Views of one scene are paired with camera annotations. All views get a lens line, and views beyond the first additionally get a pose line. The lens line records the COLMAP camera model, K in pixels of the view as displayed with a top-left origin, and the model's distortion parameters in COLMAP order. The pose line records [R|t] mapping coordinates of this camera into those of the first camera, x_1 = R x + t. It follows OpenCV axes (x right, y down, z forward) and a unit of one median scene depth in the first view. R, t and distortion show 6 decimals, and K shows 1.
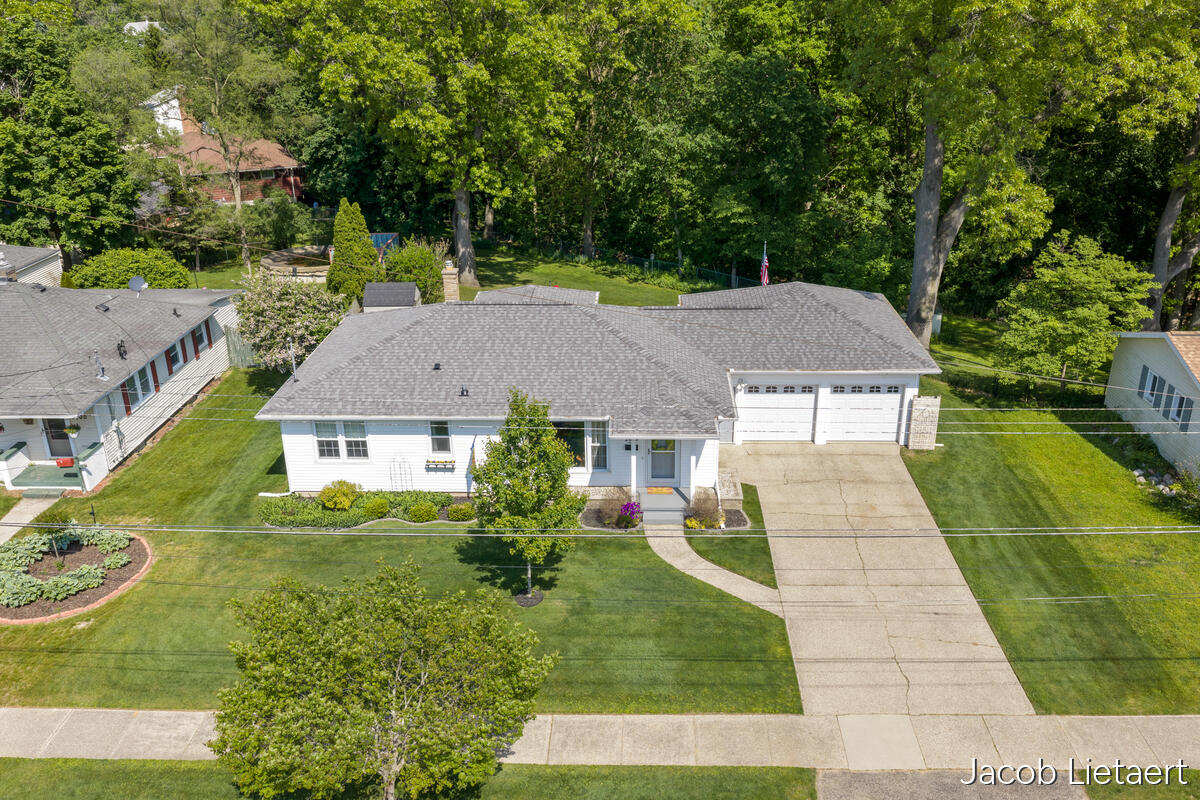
lens RADIAL K [[997.7, 0, 600.0], [0, 997.7, 400.0], [0, 0, 1]] dist [0.008223, -0.004521]
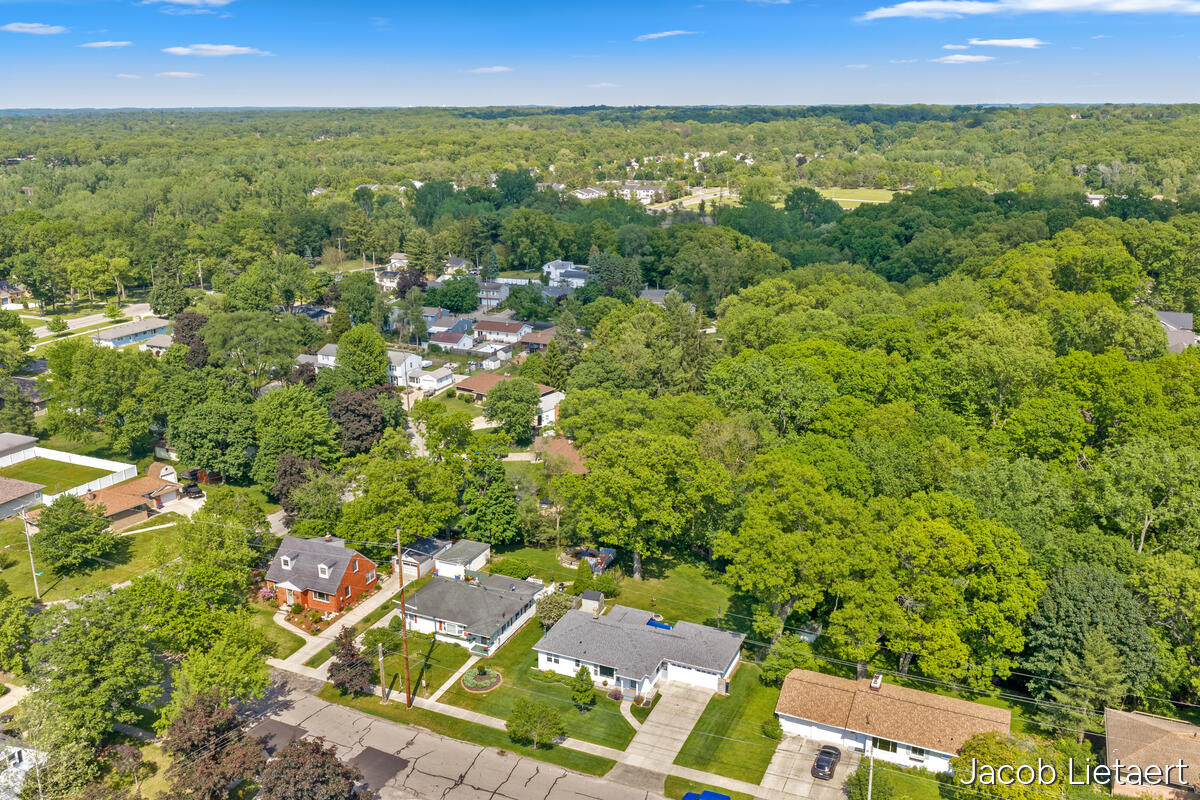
lens RADIAL K [[997.7, 0, 600.0], [0, 997.7, 400.0], [0, 0, 1]] dist [0.008223, -0.004521]
pose [[0.928140, 0.114257, -0.354261, 0.934136], [-0.149632, 0.985967, -0.074029, -0.555068], [0.340831, 0.121718, 0.932212, -2.115963]]
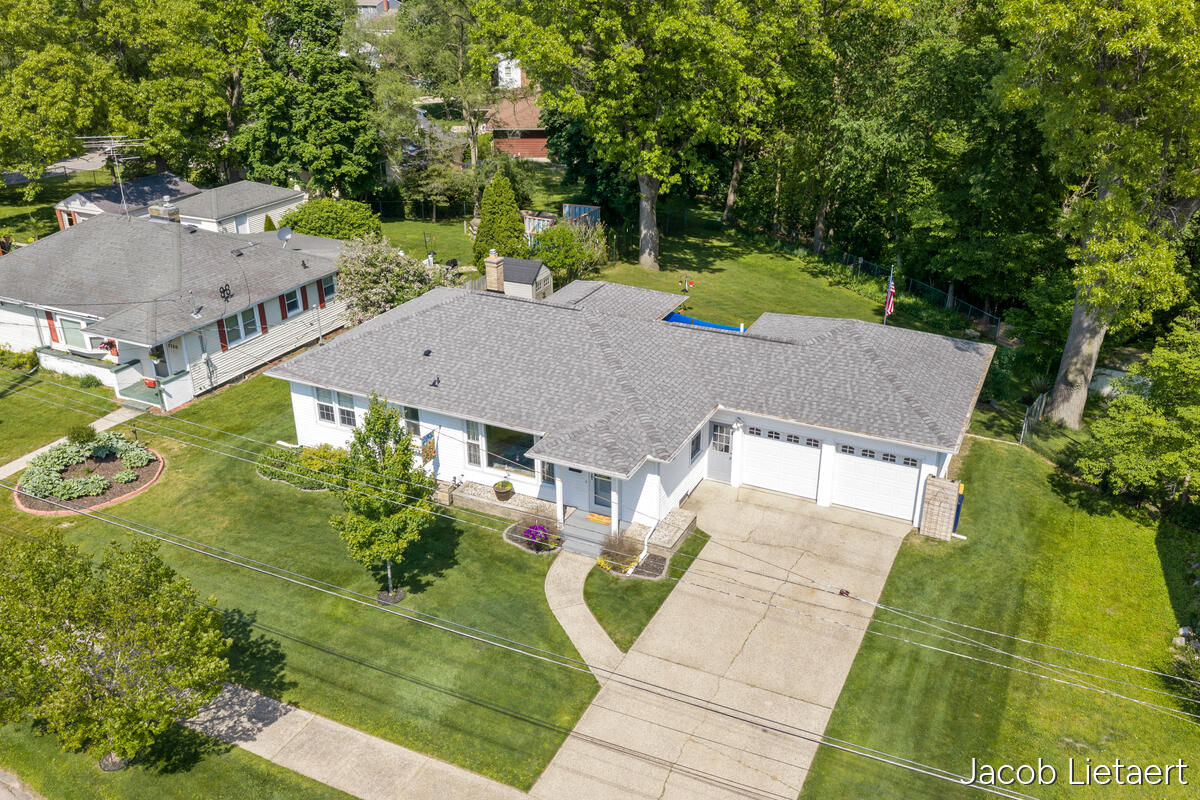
lens RADIAL K [[997.7, 0, 600.0], [0, 997.7, 400.0], [0, 0, 1]] dist [0.008223, -0.004521]
pose [[0.913500, 0.175812, -0.366890, 0.333167], [-0.161055, 0.984408, 0.070723, -0.075526], [0.373604, -0.005516, 0.927572, 0.099552]]
